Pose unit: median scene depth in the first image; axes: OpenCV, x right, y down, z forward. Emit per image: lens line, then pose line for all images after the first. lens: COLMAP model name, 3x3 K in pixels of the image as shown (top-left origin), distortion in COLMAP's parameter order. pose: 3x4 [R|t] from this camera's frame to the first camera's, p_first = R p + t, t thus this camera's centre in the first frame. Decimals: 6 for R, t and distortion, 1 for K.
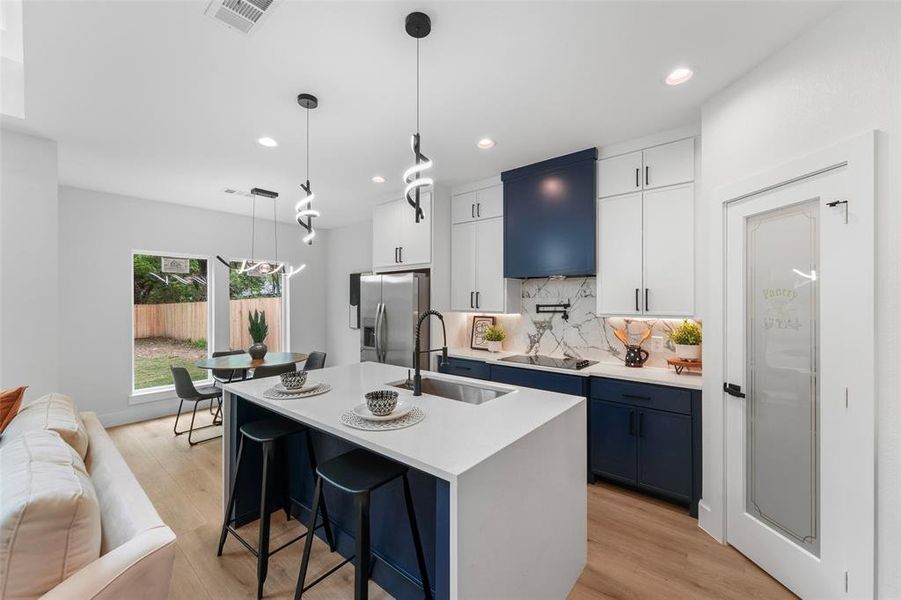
lens RADIAL K [[350.3, 0, 446.7], [0, 350.3, 301.9], [0, 0, 1]] dist [-0.001367, -0.000364]
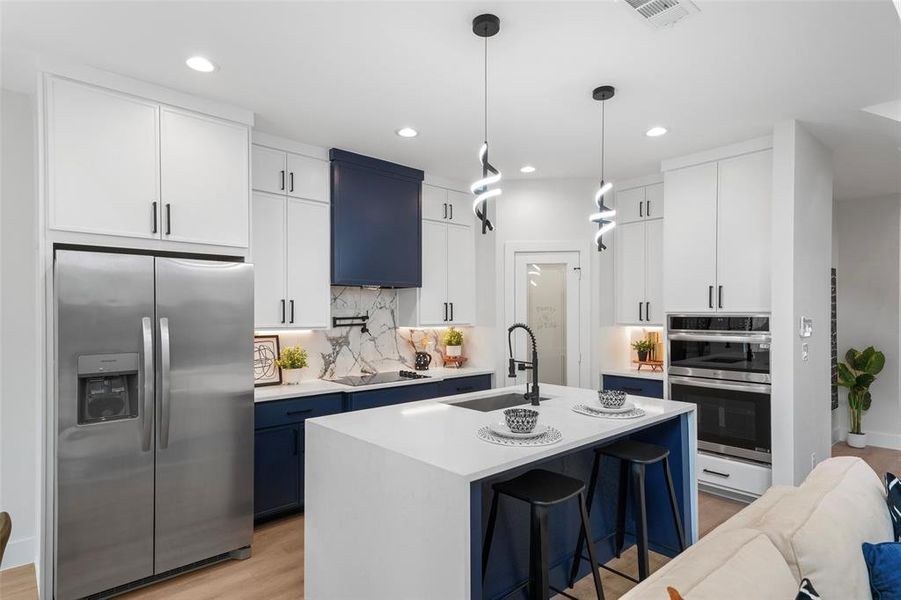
lens RADIAL K [[497.3, 0, 438.7], [0, 497.3, 314.6], [0, 0, 1]] dist [0.016488, -0.000107]
pose [[0.147203, -0.008859, 0.989067, -0.913766], [-0.000815, 0.999958, 0.009077, -0.009752], [-0.989106, -0.002142, 0.147189, 0.608856]]
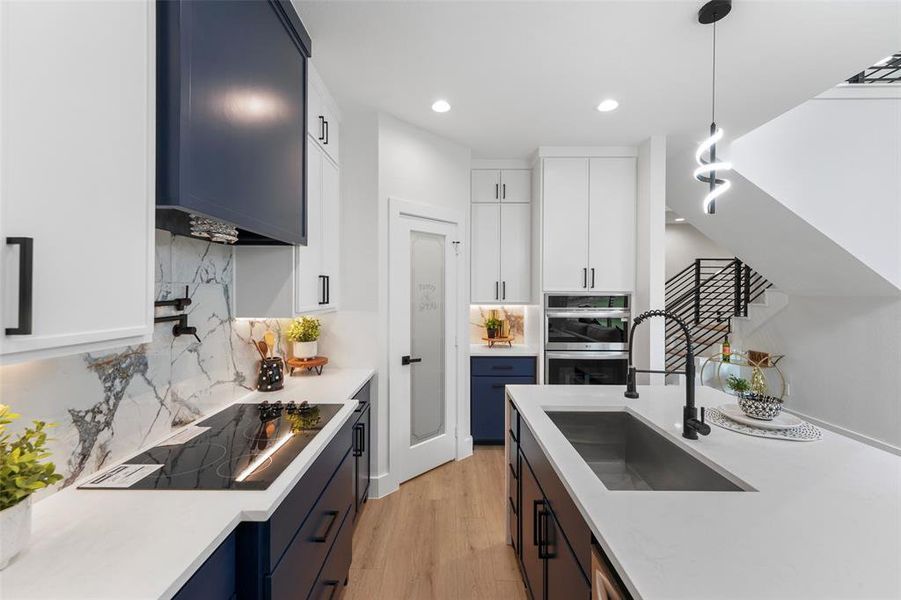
lens RADIAL K [[370.4, 0, 452.7], [0, 370.4, 290.8], [0, 0, 1]] dist [0.000002, -0.000124]
pose [[-0.656268, -0.007449, 0.754491, -0.190673], [-0.008904, 0.999958, 0.002127, -0.006448], [-0.754475, -0.005322, -0.656307, 1.034556]]
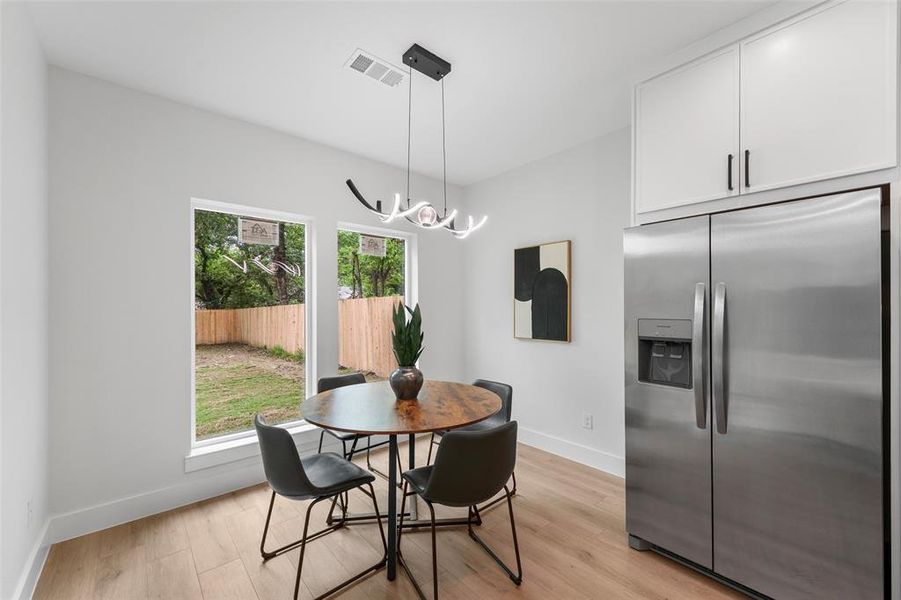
lens RADIAL K [[360.2, 0, 445.1], [0, 360.2, 305.8], [0, 0, 1]] dist [0.001882, 0.000011]
pose [[0.986772, -0.003021, -0.162088, -0.490316], [0.001706, 0.999965, -0.008250, 0.038723], [0.162108, 0.007864, 0.986742, 0.603009]]
